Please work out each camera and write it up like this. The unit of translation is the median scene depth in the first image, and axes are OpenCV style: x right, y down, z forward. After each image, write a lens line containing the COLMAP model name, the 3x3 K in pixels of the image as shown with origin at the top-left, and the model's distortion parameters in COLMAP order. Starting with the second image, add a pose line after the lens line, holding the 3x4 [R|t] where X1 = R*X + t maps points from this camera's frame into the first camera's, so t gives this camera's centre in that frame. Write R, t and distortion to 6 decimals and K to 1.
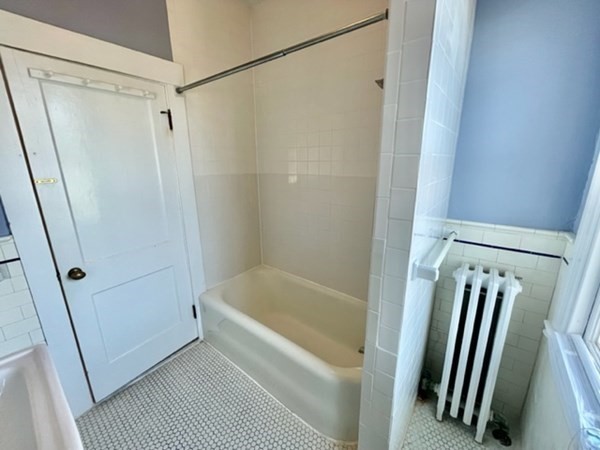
lens RADIAL K [[242.3, 0, 295.5], [0, 242.3, 224.4], [0, 0, 1]] dist [-0.003535, 0.001125]
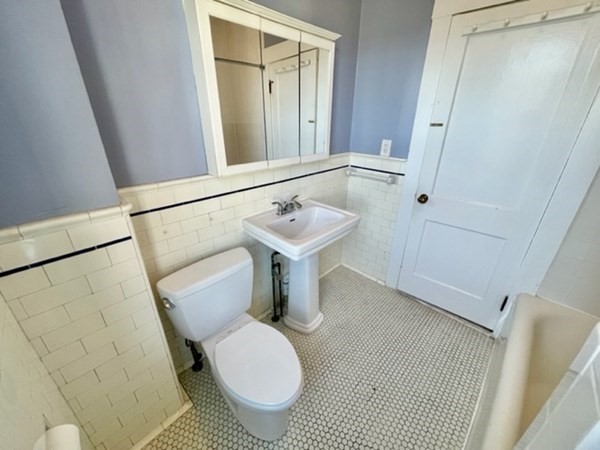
lens RADIAL K [[242.3, 0, 296.1], [0, 242.3, 221.7], [0, 0, 1]] dist [-0.003535, 0.001125]
pose [[-0.114764, 0.421706, -0.899441, 0.334121], [-0.248704, 0.864391, 0.437006, -0.074580], [0.961757, 0.273847, 0.005679, 0.280924]]
